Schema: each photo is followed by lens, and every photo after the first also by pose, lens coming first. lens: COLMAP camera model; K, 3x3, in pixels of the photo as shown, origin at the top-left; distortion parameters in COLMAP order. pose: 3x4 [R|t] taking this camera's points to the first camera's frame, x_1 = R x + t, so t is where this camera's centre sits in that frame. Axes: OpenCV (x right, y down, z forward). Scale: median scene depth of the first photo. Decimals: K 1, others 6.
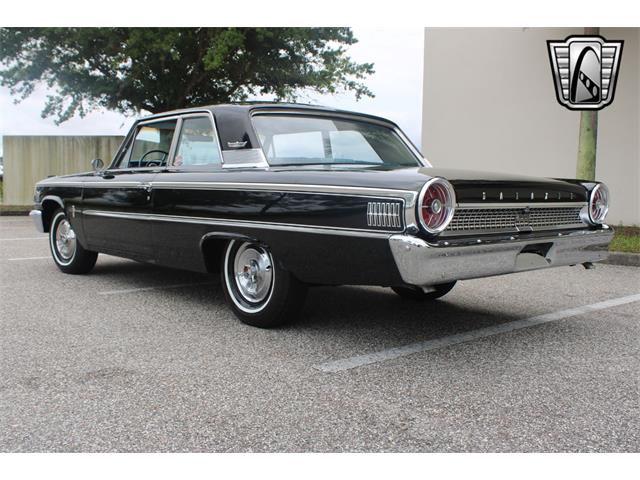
lens RADIAL K [[671.7, 0, 321.8], [0, 671.7, 259.3], [0, 0, 1]] dist [-0.058877, -0.003490]
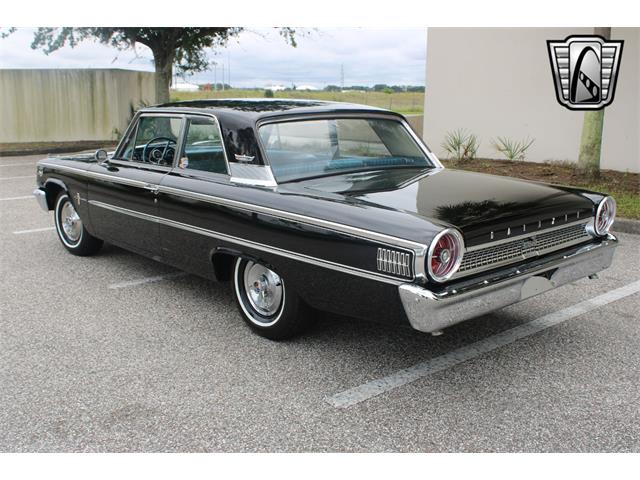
lens RADIAL K [[682.7, 0, 320.0], [0, 682.7, 240.0], [0, 0, 1]] dist [-0.065758, 0.030865]
pose [[0.999971, -0.007558, -0.000362, -0.015080], [0.007540, 0.991285, 0.131518, -0.187708], [-0.000635, -0.131517, 0.991314, -0.019126]]
